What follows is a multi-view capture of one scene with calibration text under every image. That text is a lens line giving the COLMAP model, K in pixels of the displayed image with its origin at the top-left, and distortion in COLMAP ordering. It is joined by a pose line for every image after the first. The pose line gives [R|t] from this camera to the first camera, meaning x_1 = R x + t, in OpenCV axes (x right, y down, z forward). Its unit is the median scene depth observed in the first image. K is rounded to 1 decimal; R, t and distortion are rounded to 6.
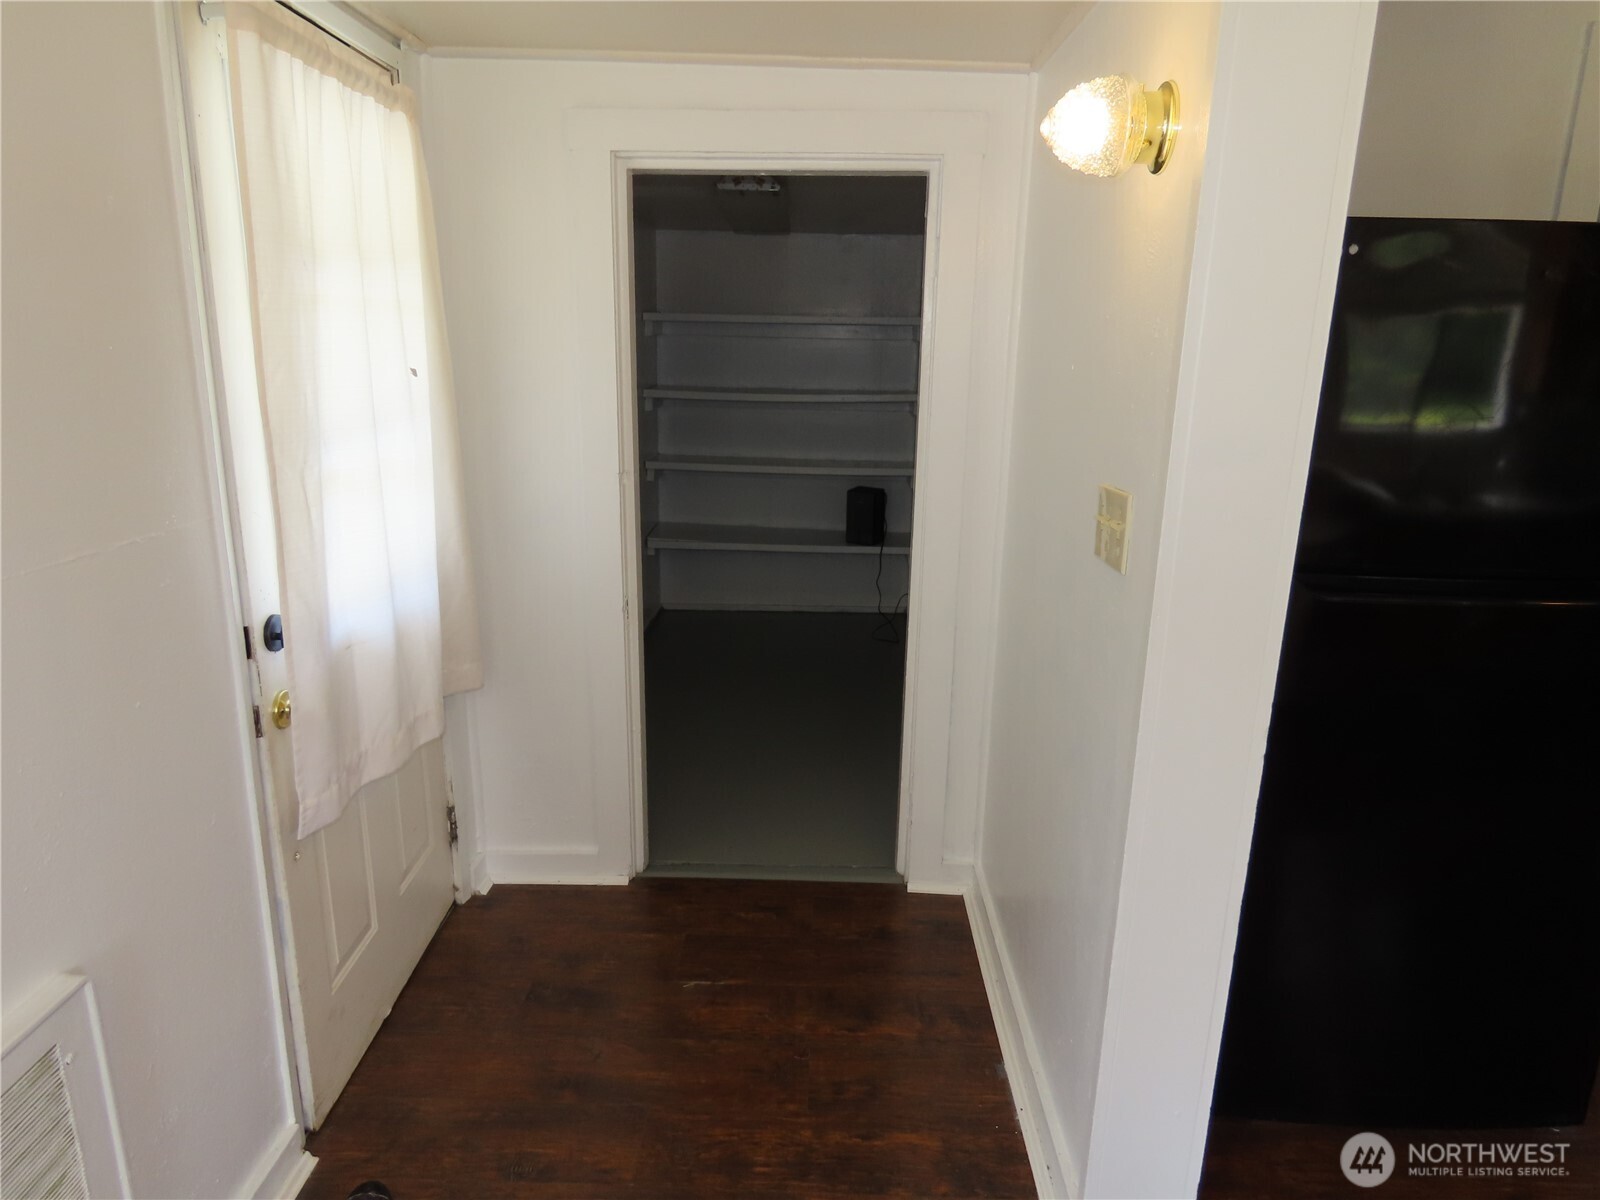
lens RADIAL K [[1026.5, 0, 793.1], [0, 1026.5, 595.9], [0, 0, 1]] dist [0.006846, 0.002447]
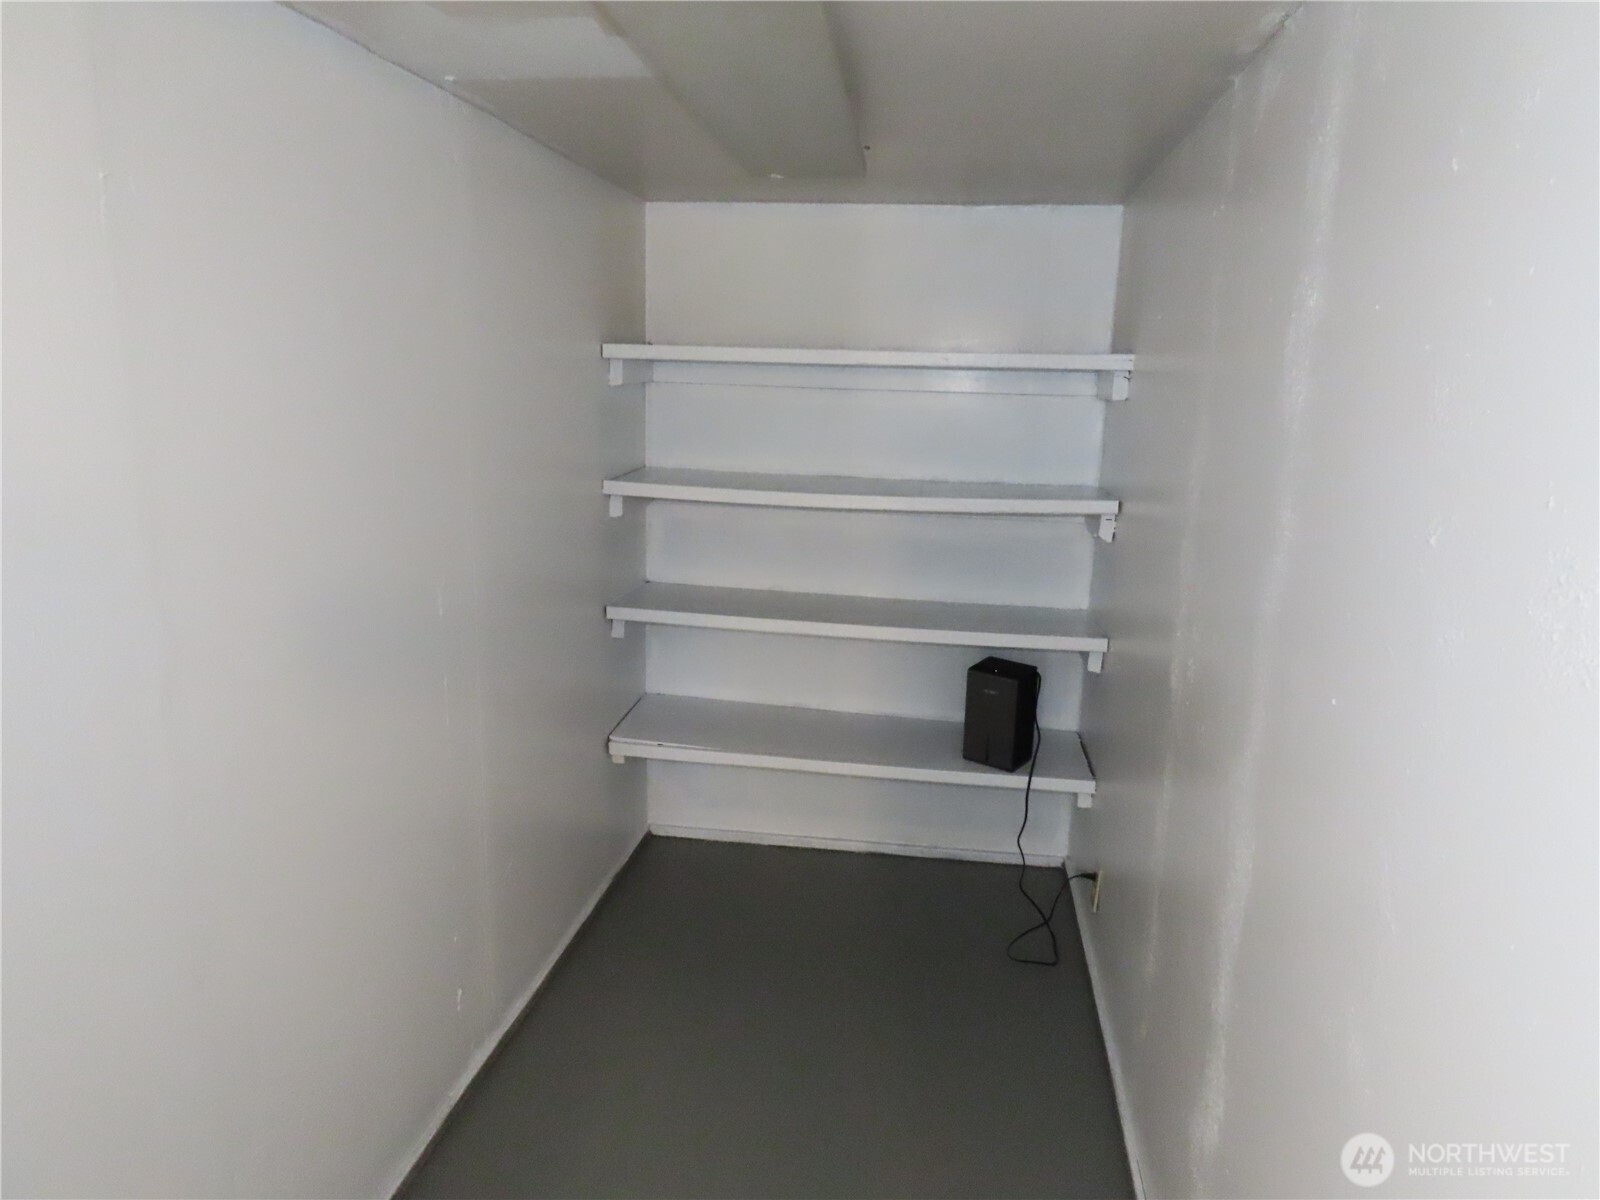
lens RADIAL K [[1026.5, 0, 804.6], [0, 1026.5, 602.5], [0, 0, 1]] dist [0.006846, 0.002447]
pose [[0.996421, 0.025105, -0.080719, 0.008979], [-0.027966, 0.999013, -0.034504, -0.115856], [0.079774, 0.036638, 0.996139, 0.444825]]
